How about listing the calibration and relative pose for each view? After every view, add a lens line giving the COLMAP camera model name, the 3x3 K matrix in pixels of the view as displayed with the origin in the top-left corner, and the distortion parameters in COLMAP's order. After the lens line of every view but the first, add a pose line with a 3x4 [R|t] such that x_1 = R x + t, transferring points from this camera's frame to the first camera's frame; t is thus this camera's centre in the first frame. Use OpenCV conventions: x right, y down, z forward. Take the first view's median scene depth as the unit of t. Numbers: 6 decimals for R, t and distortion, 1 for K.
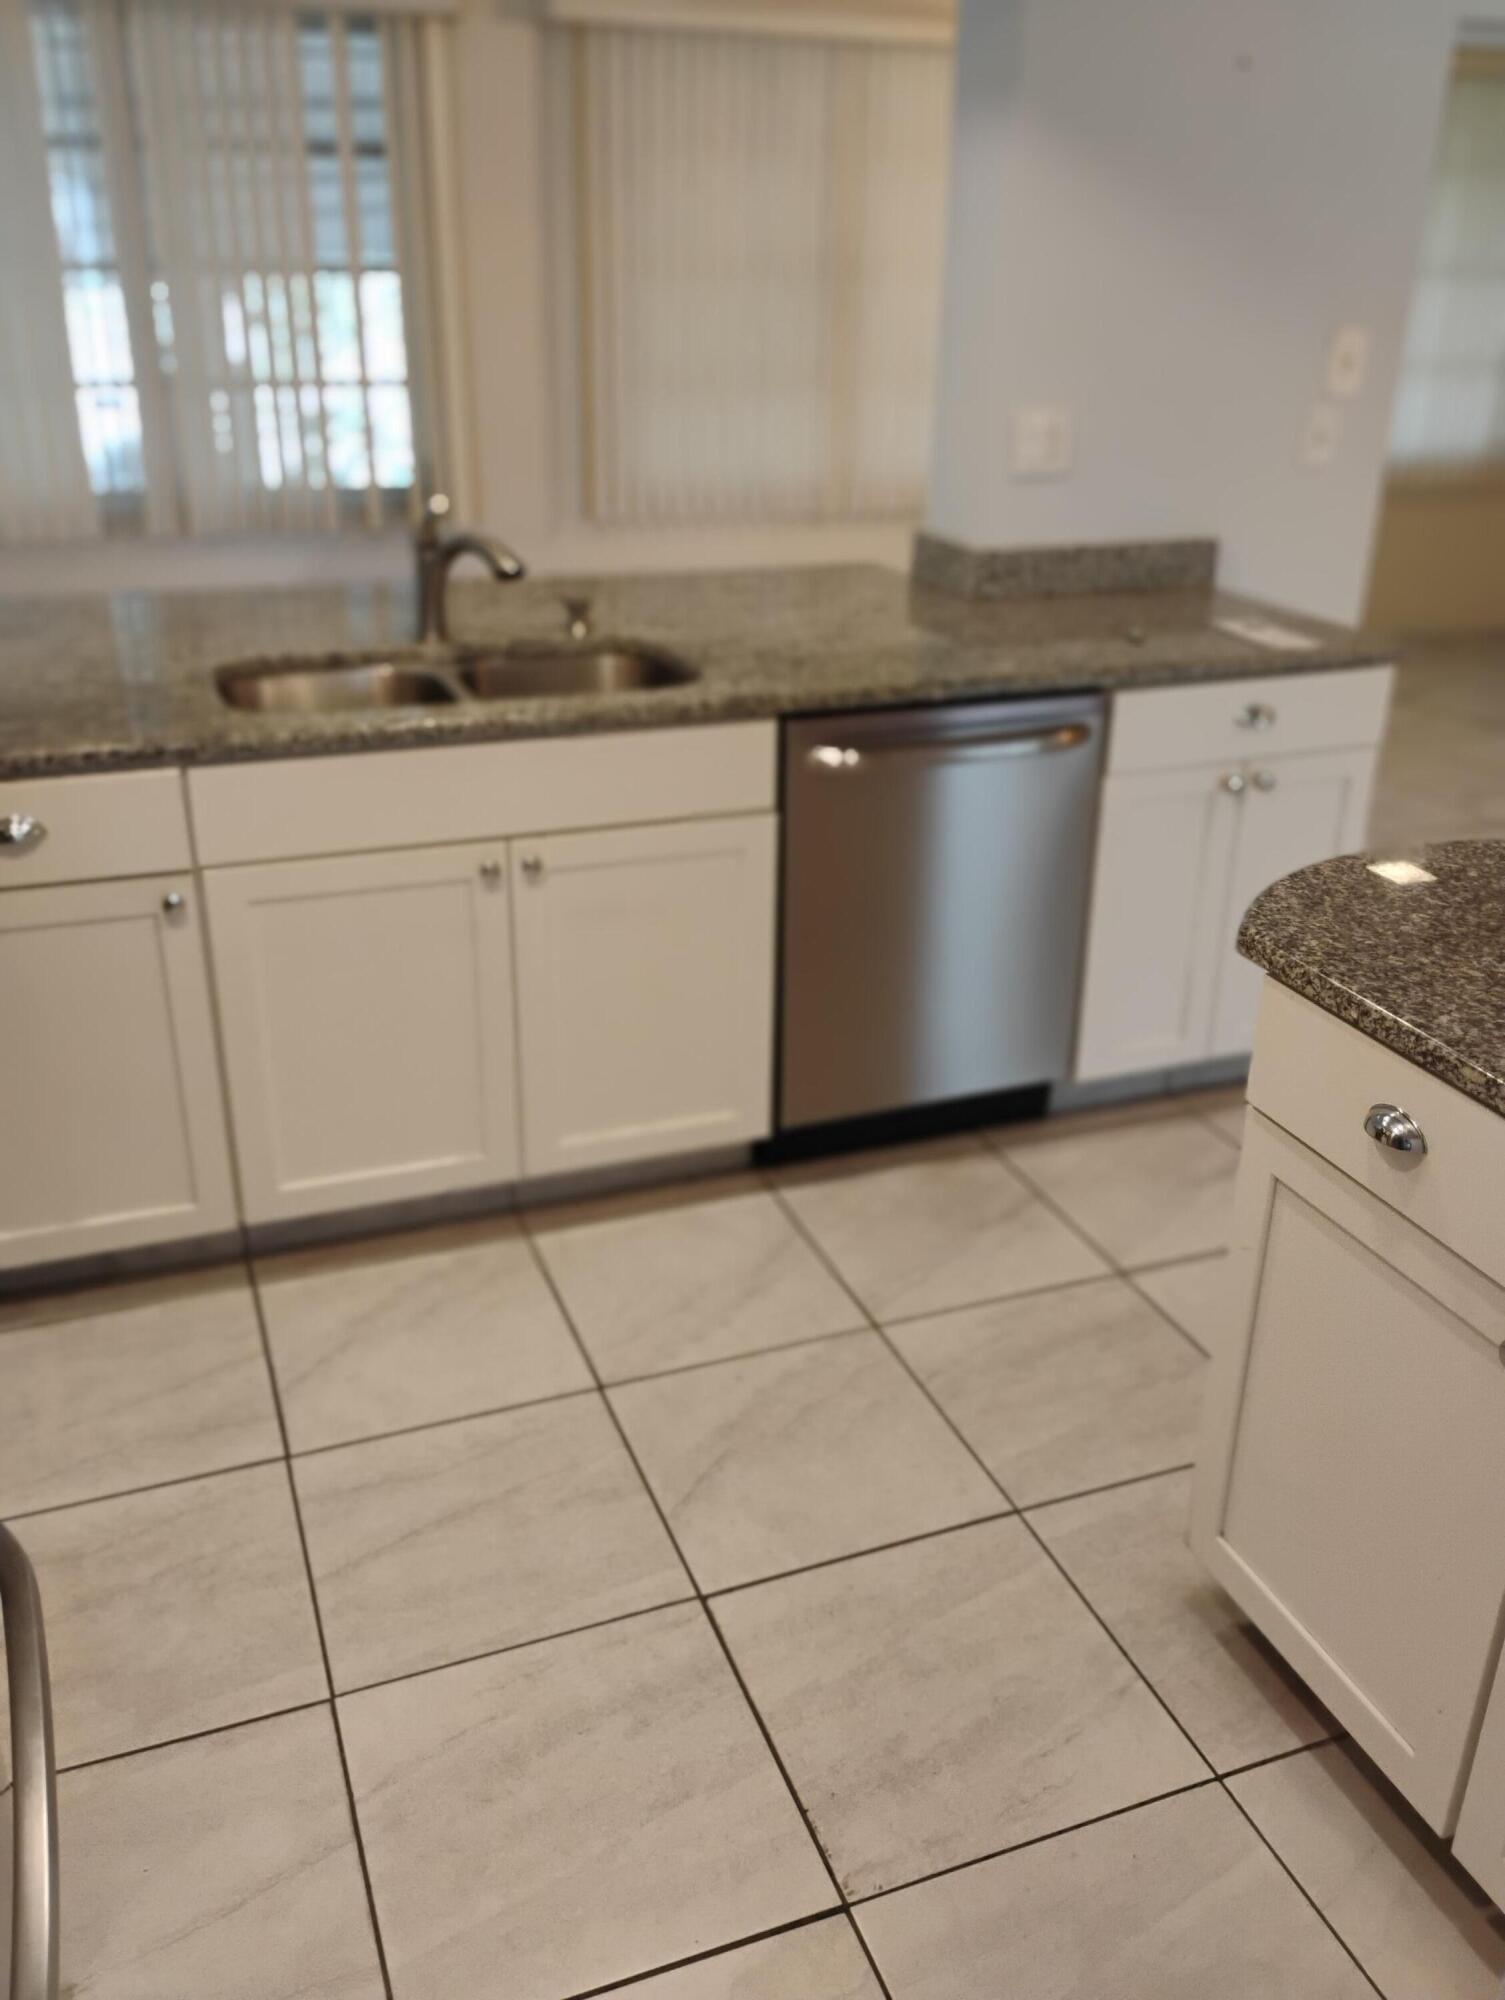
lens RADIAL K [[1690.4, 0, 758.8], [0, 1690.4, 997.2], [0, 0, 1]] dist [0.053209, -0.056919]
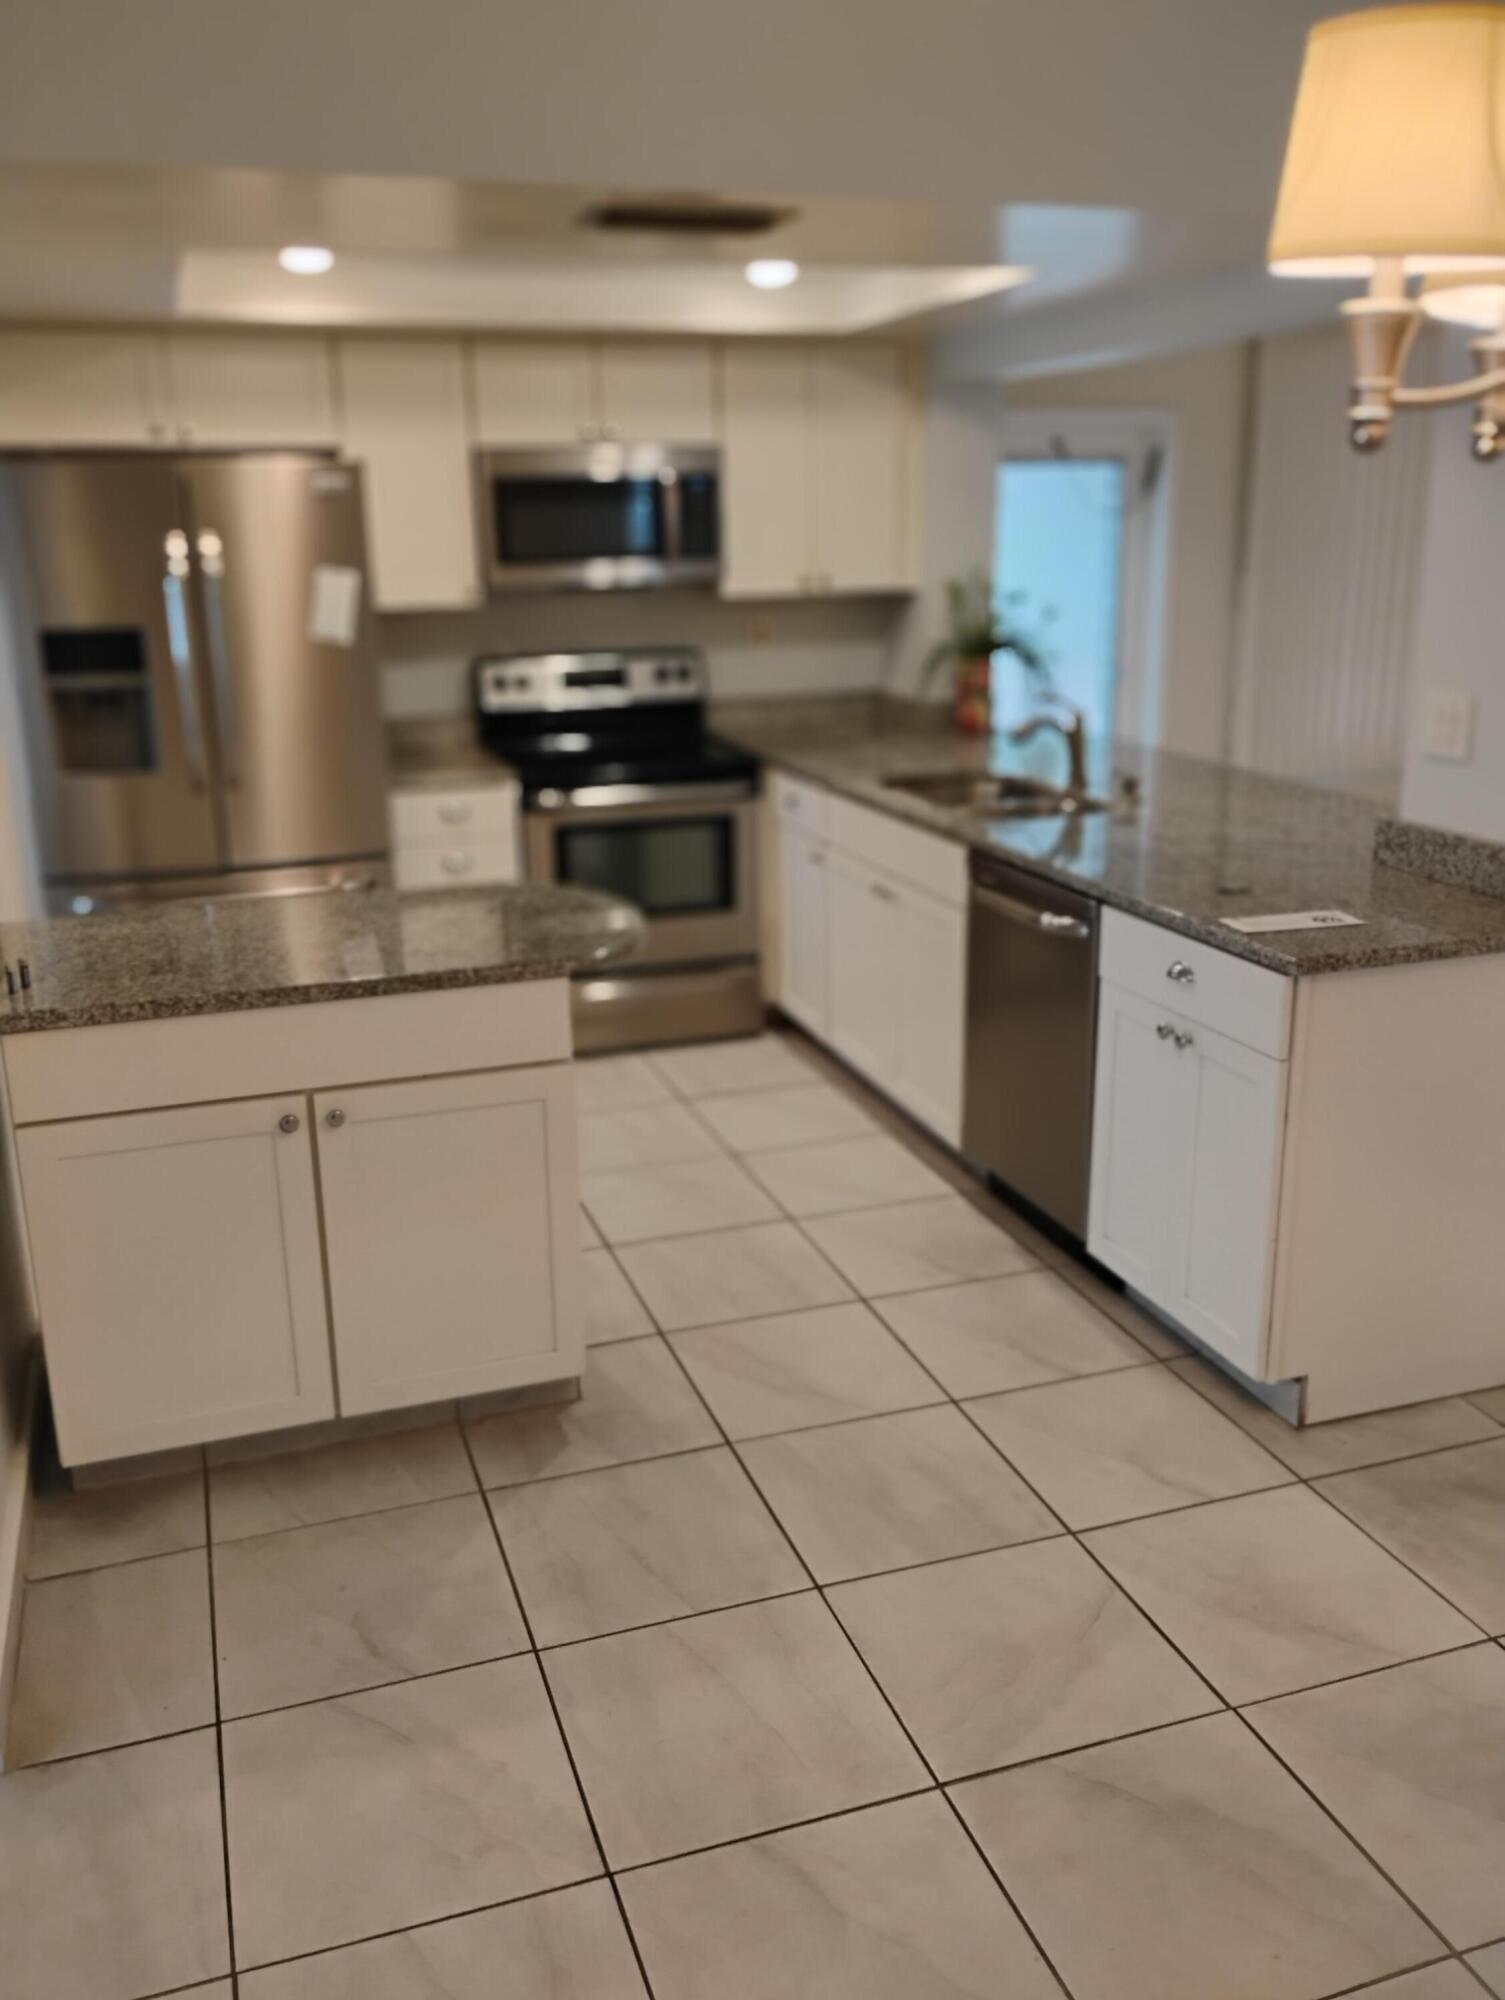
lens RADIAL K [[1690.4, 0, 756.4], [0, 1690.4, 989.7], [0, 0, 1]] dist [0.053209, -0.056919]
pose [[-0.049499, 0.258548, -0.964729, 1.276871], [-0.391943, 0.883403, 0.256863, -0.313641], [0.918657, 0.390834, 0.057608, 0.694690]]
